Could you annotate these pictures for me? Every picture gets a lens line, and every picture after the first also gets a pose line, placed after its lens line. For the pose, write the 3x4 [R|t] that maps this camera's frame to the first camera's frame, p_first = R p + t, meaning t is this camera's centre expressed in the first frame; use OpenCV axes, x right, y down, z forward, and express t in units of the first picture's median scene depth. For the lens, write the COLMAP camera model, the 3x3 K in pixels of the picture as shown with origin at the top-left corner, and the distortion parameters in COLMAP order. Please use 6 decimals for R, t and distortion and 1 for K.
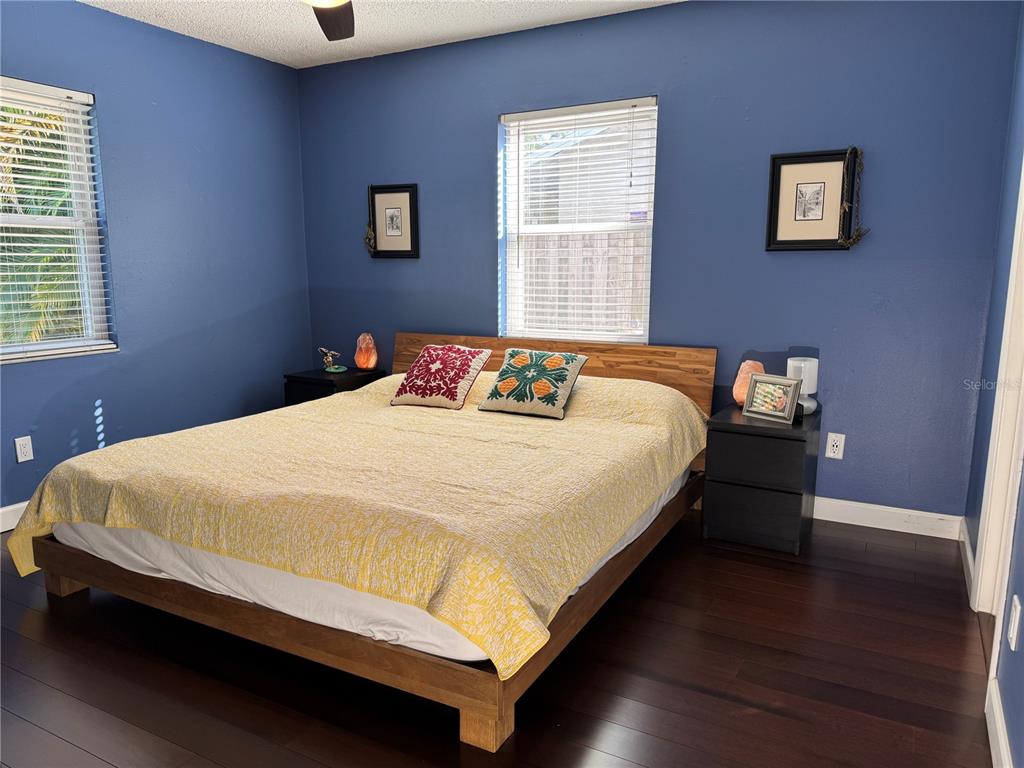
lens RADIAL K [[725.1, 0, 514.0], [0, 725.1, 389.8], [0, 0, 1]] dist [0.019876, -0.023872]
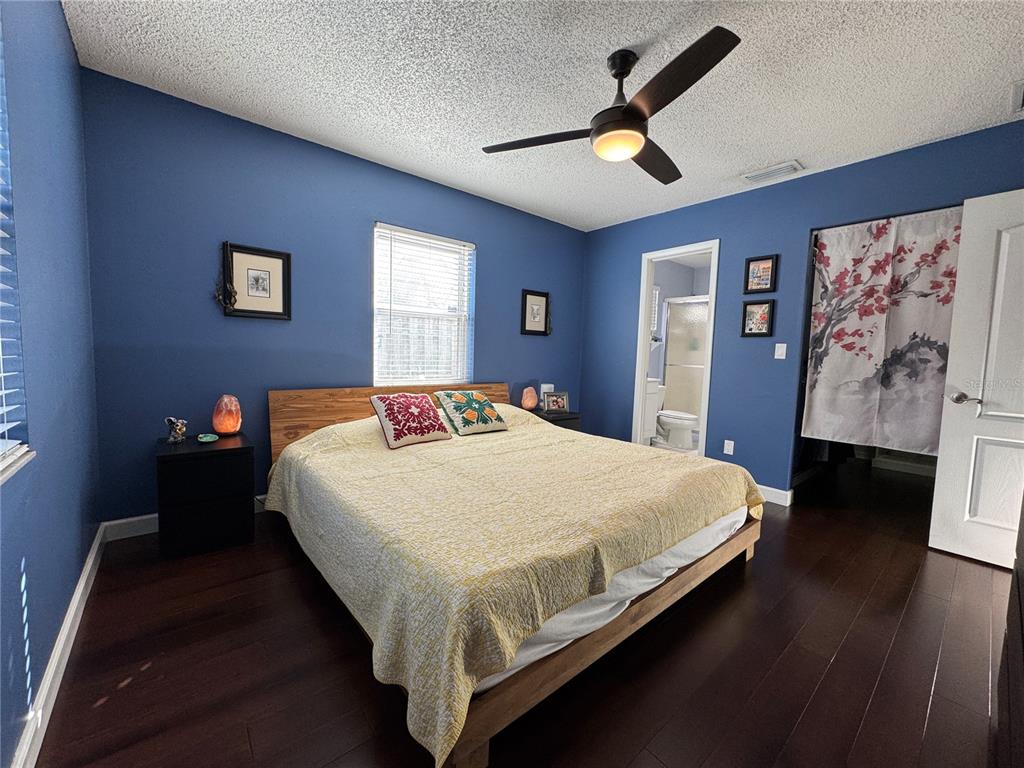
lens RADIAL K [[409.6, 0, 517.0], [0, 409.6, 378.9], [0, 0, 1]] dist [0.001338, 0.000501]
pose [[0.347851, -0.048788, 0.936280, -0.707554], [0.125788, 0.992045, 0.004960, -0.067831], [-0.929073, 0.116047, 0.351221, 0.578538]]
